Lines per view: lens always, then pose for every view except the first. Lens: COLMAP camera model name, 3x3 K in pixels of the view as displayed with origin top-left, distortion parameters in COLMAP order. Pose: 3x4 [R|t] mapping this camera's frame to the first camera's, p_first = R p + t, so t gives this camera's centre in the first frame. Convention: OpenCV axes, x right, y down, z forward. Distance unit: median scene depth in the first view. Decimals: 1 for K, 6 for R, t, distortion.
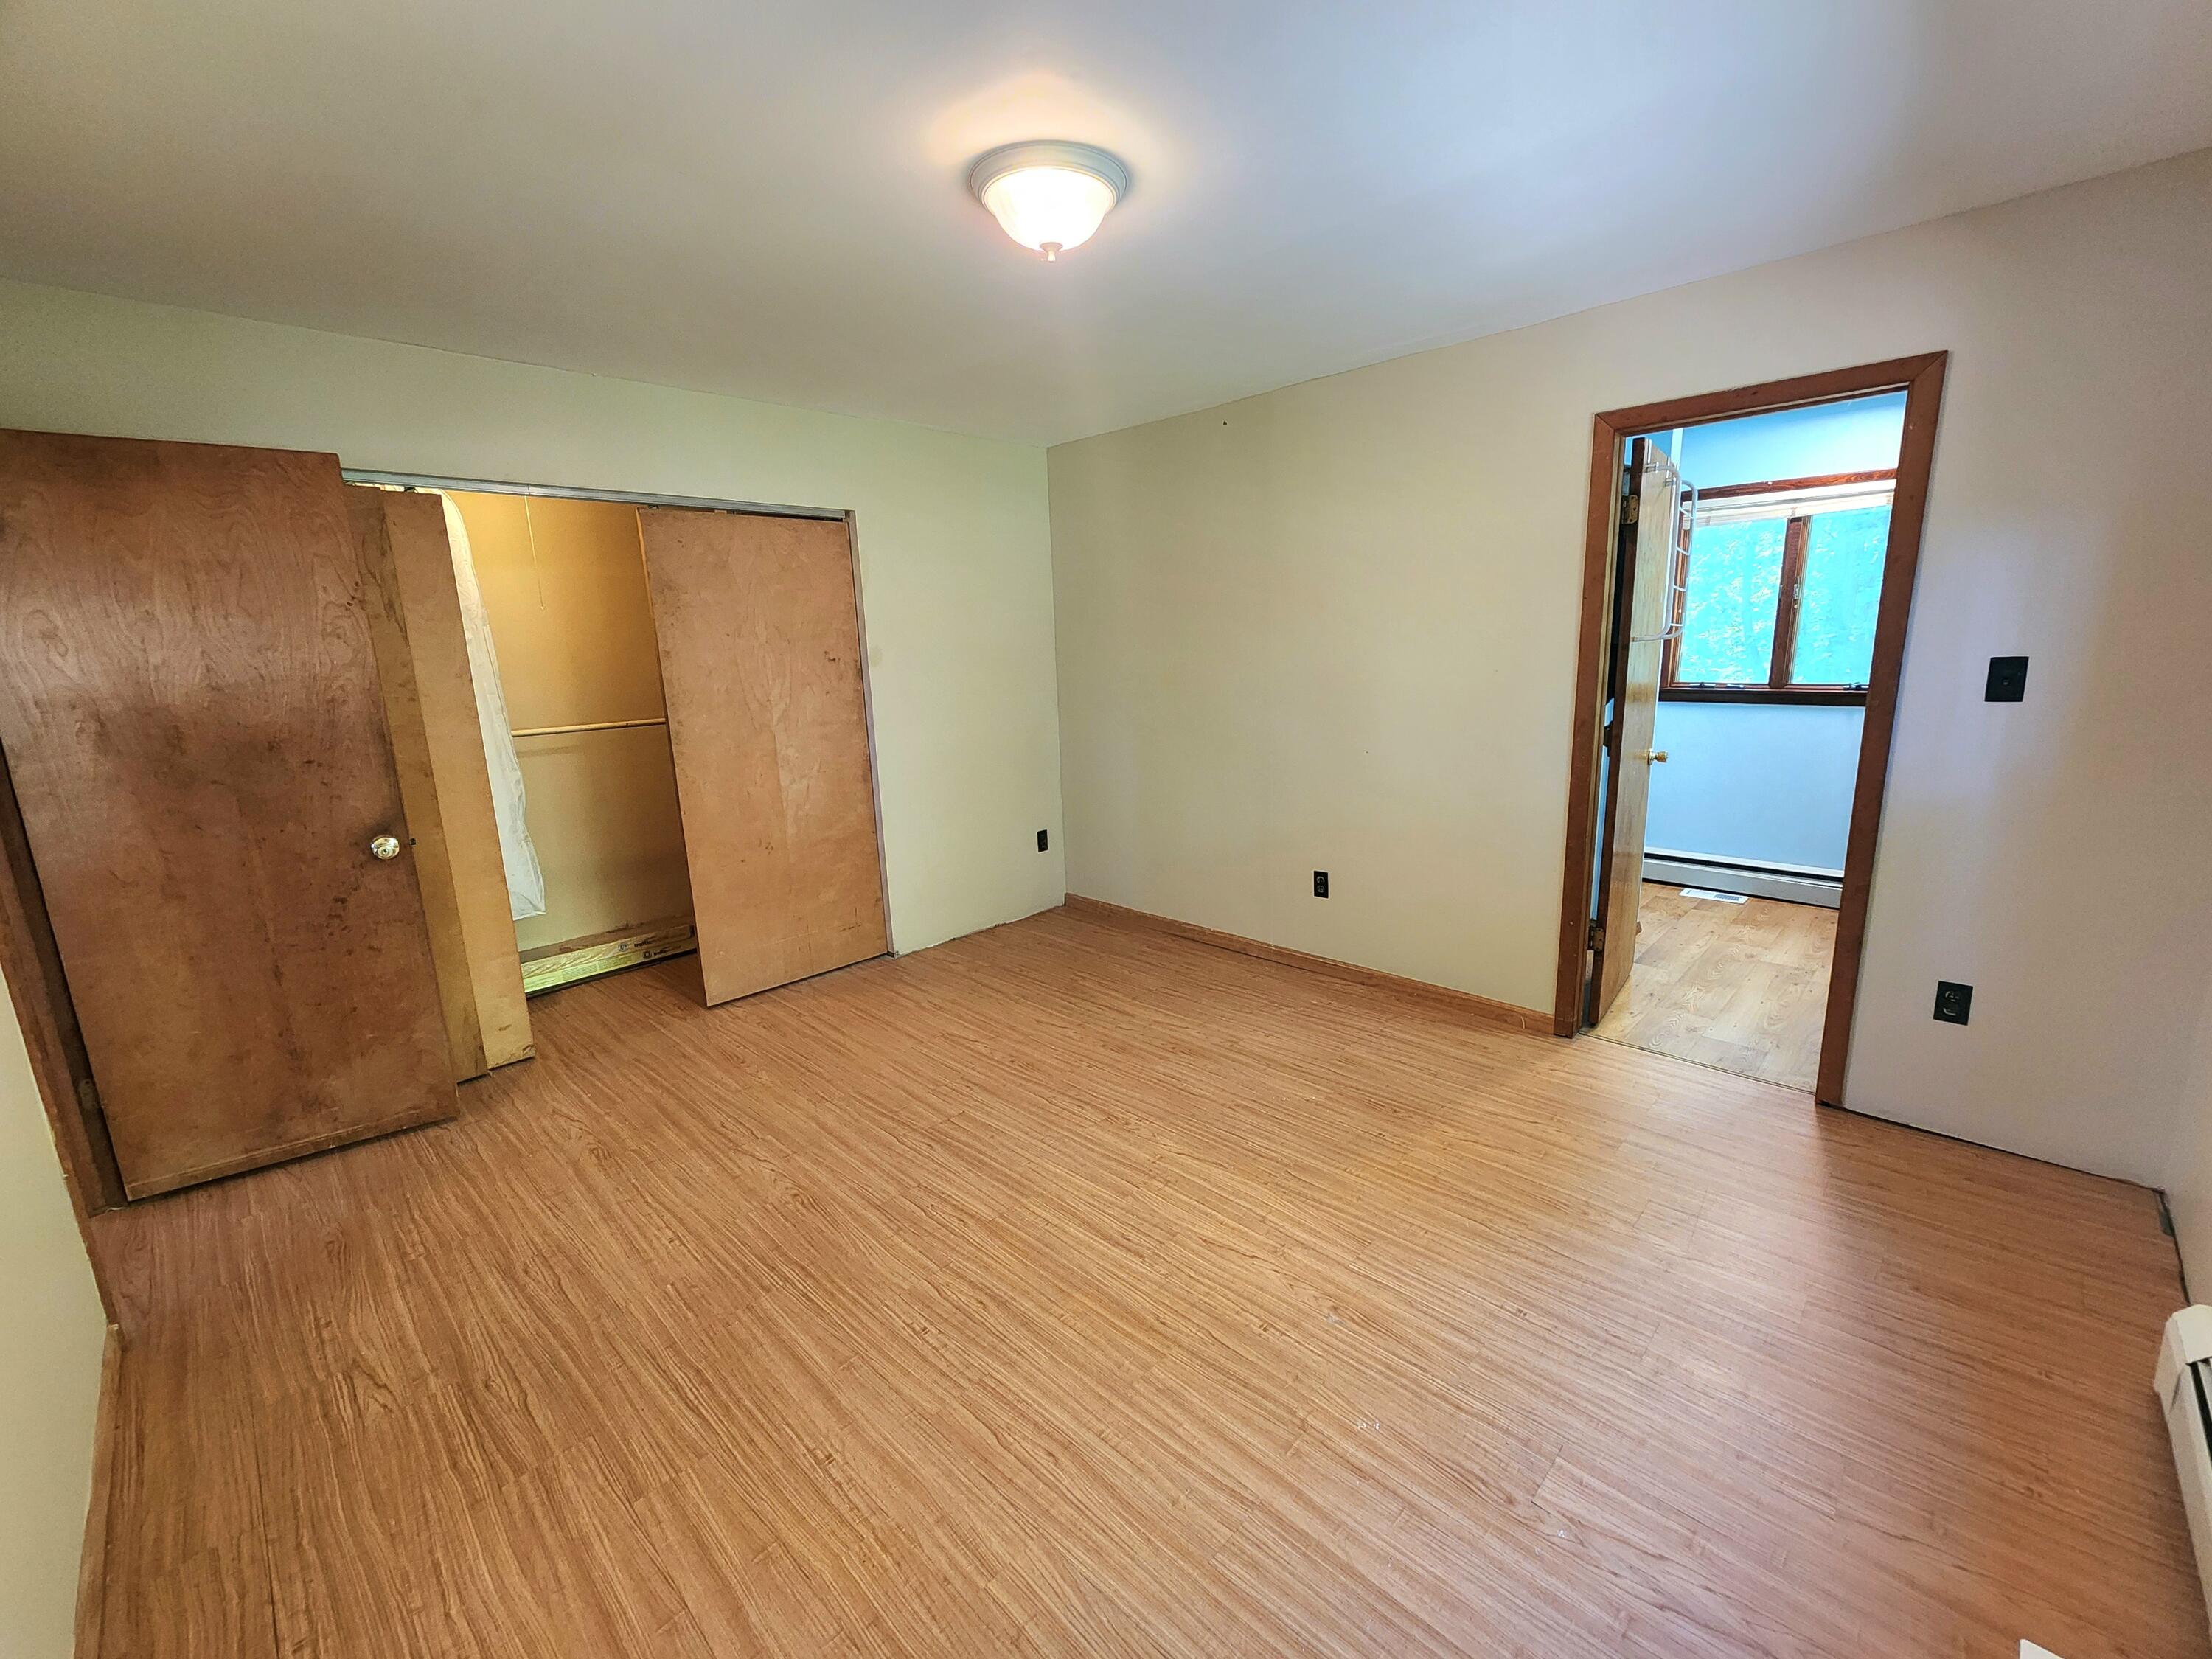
lens RADIAL K [[925.6, 0, 1109.1], [0, 925.6, 834.2], [0, 0, 1]] dist [-0.000743, 0.001000]
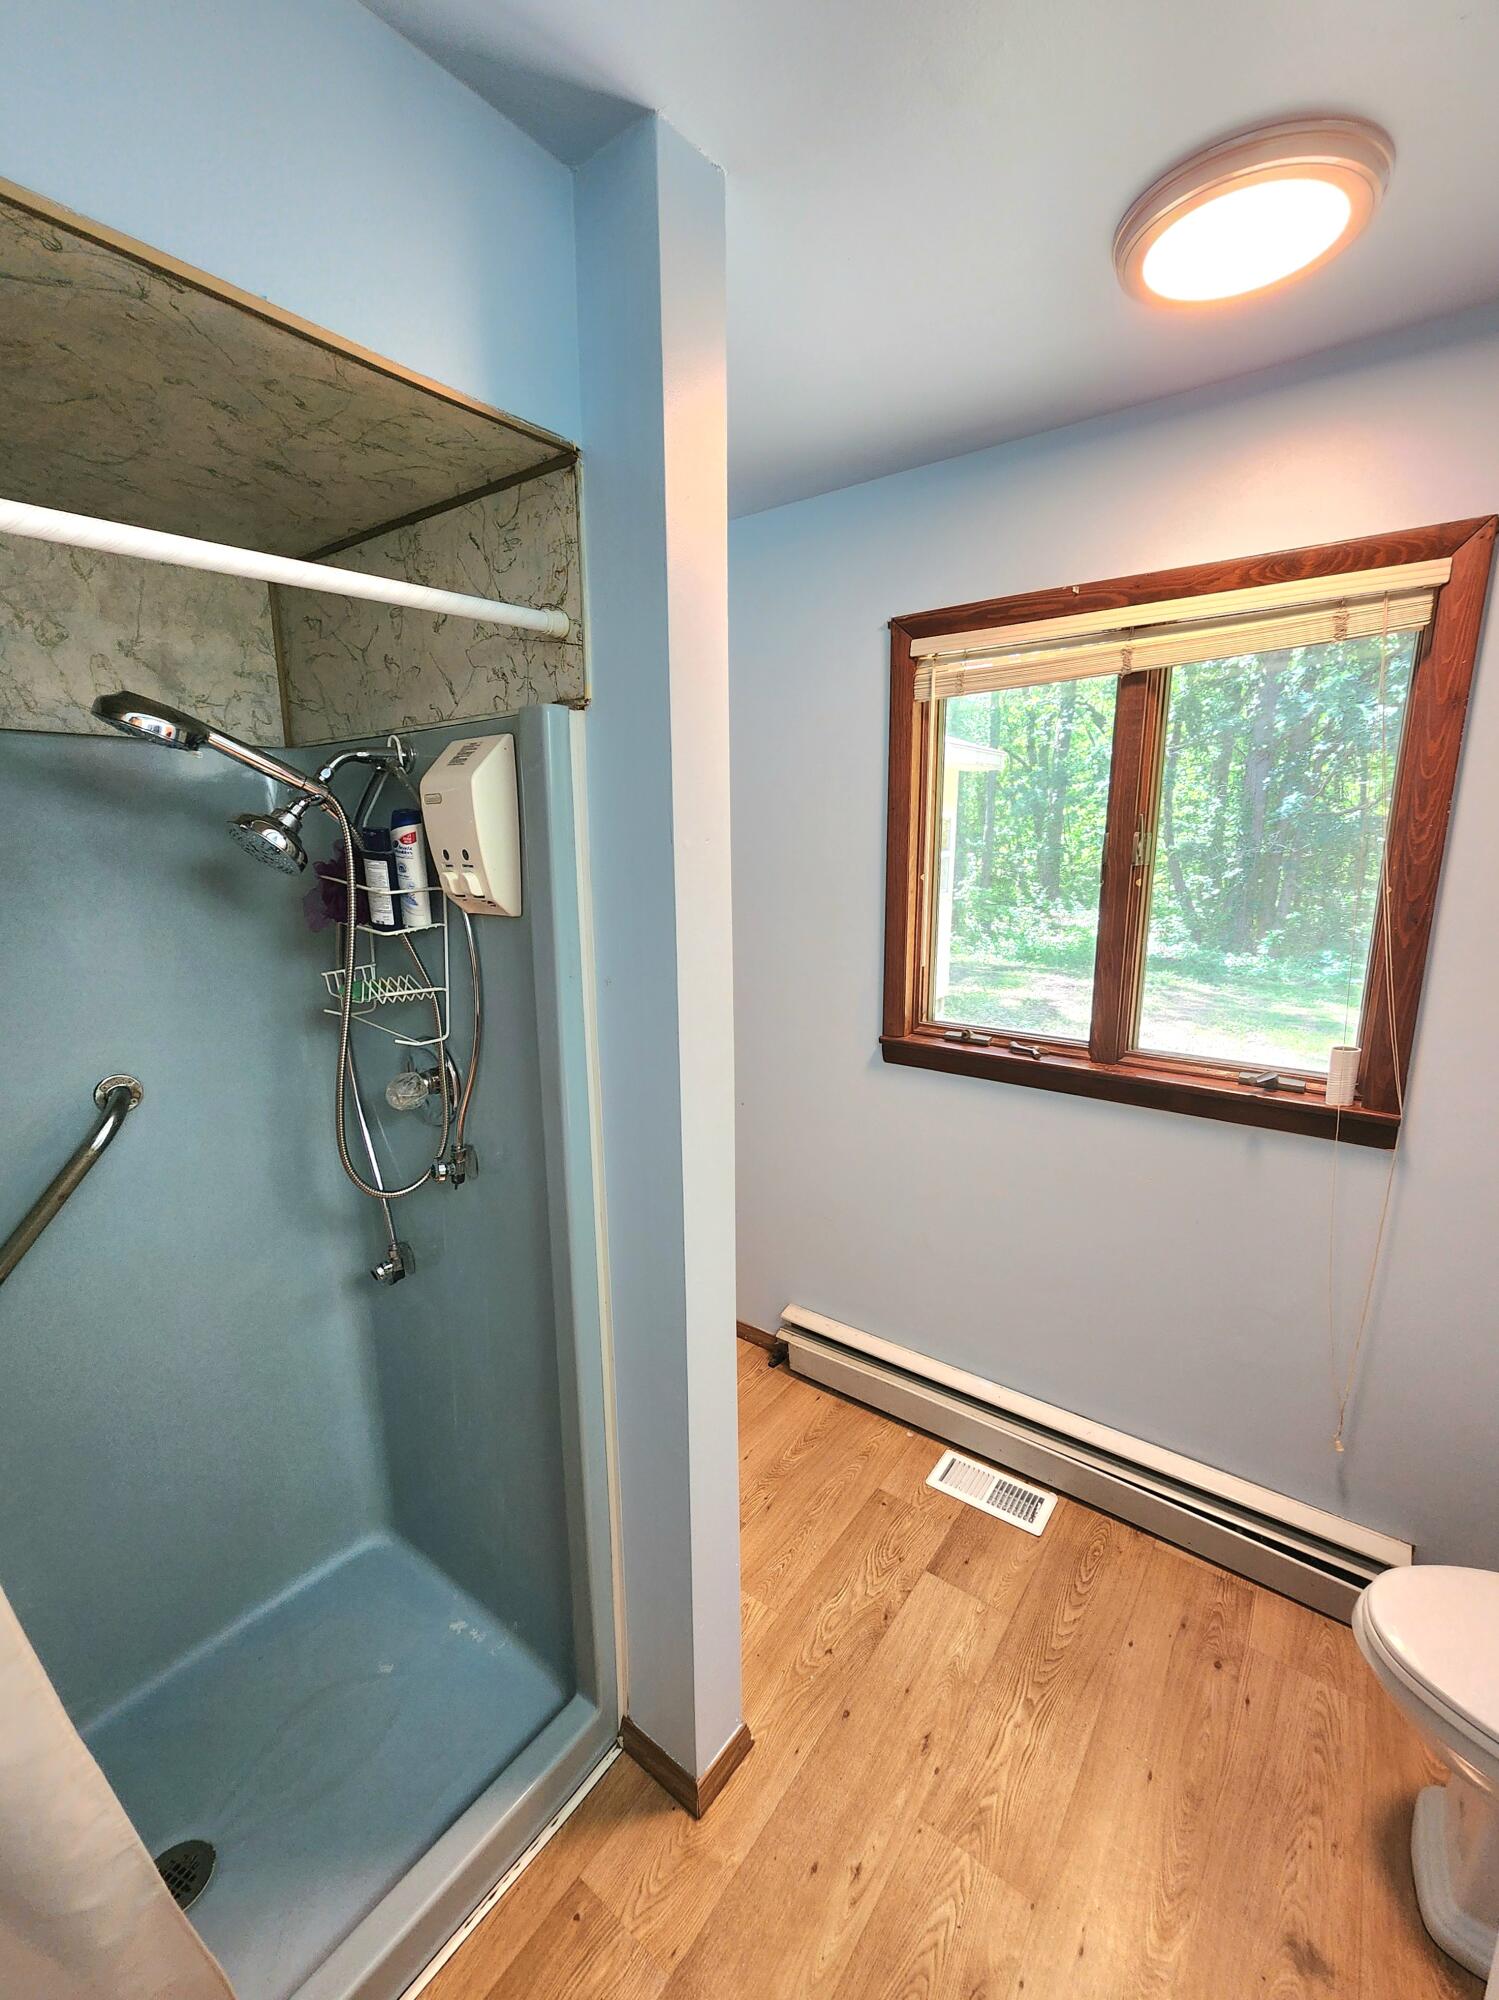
lens RADIAL K [[836.9, 0, 738.3], [0, 836.9, 999.1], [0, 0, 1]] dist [-0.000743, 0.001000]
pose [[0.994132, -0.007999, 0.107873, 0.328090], [0.008389, 0.999960, -0.003155, -0.121933], [-0.107844, 0.004042, 0.994160, 0.403772]]
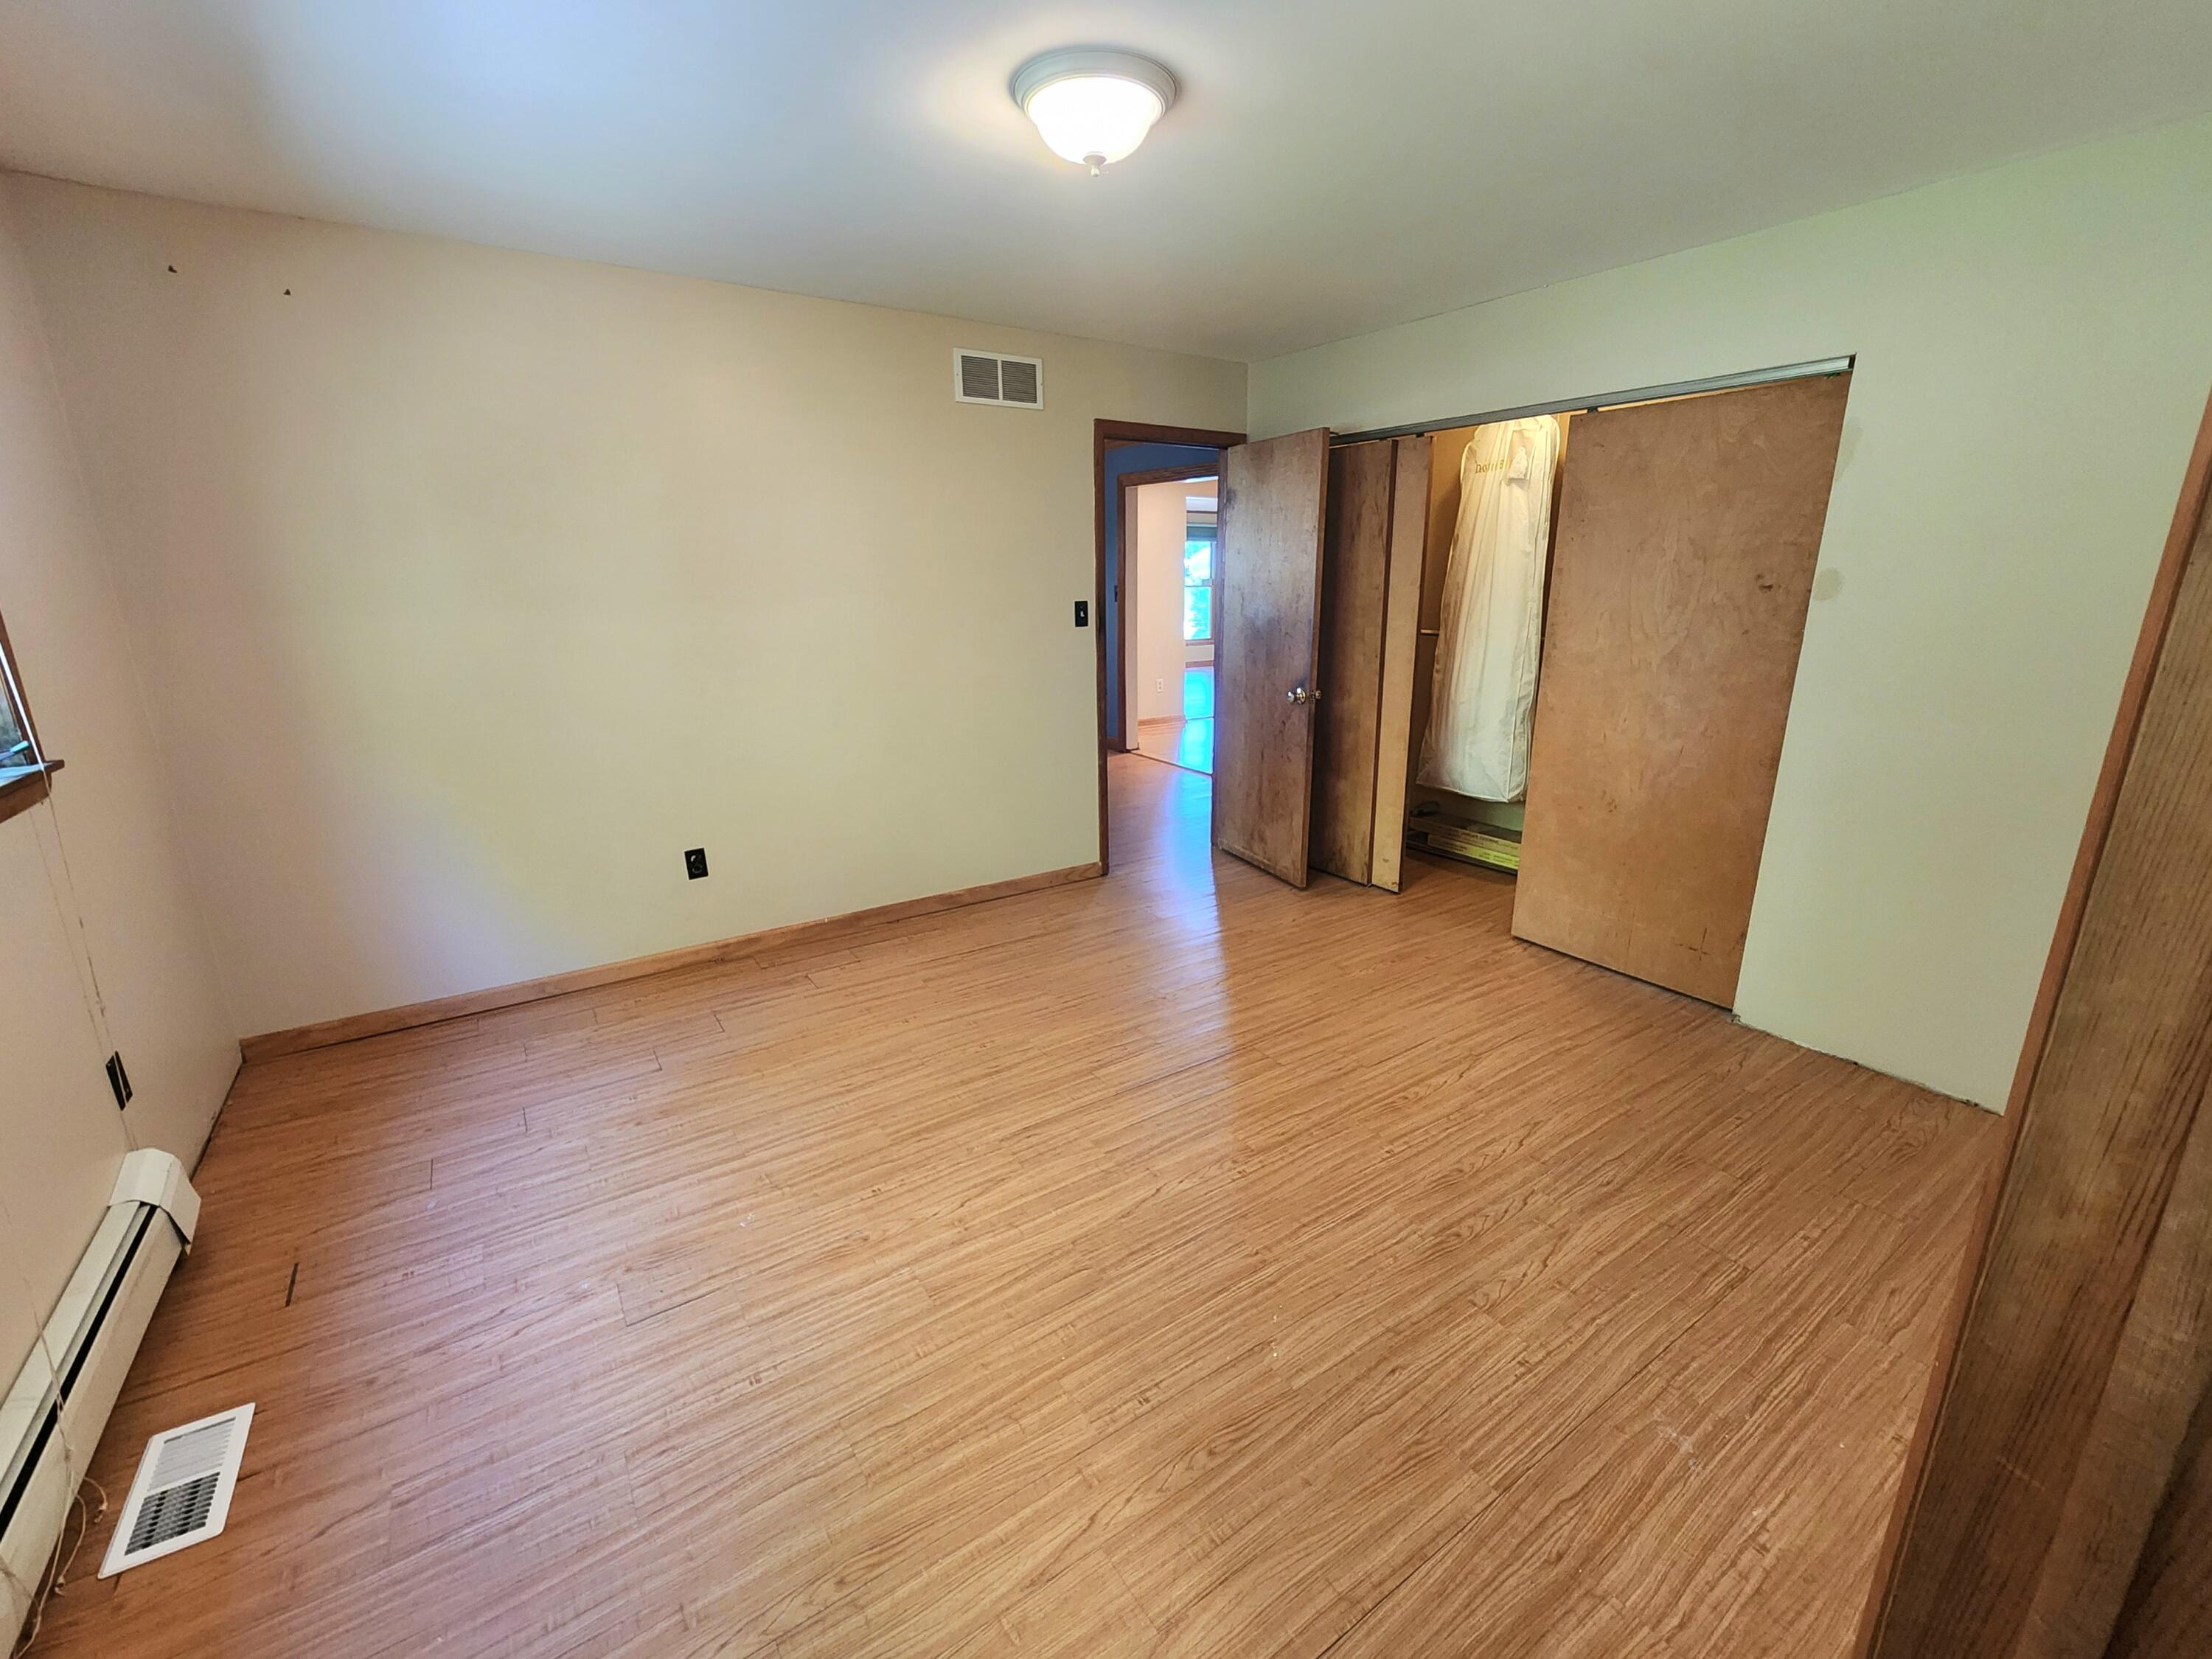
lens RADIAL K [[925.6, 0, 1101.5], [0, 925.6, 824.9], [0, 0, 1]] dist [-0.000743, 0.001000]
pose [[-0.206349, 0.289493, -0.934673, 0.834548], [-0.191565, 0.924793, 0.328725, -0.248974], [0.959543, 0.246883, -0.135373, 1.045479]]
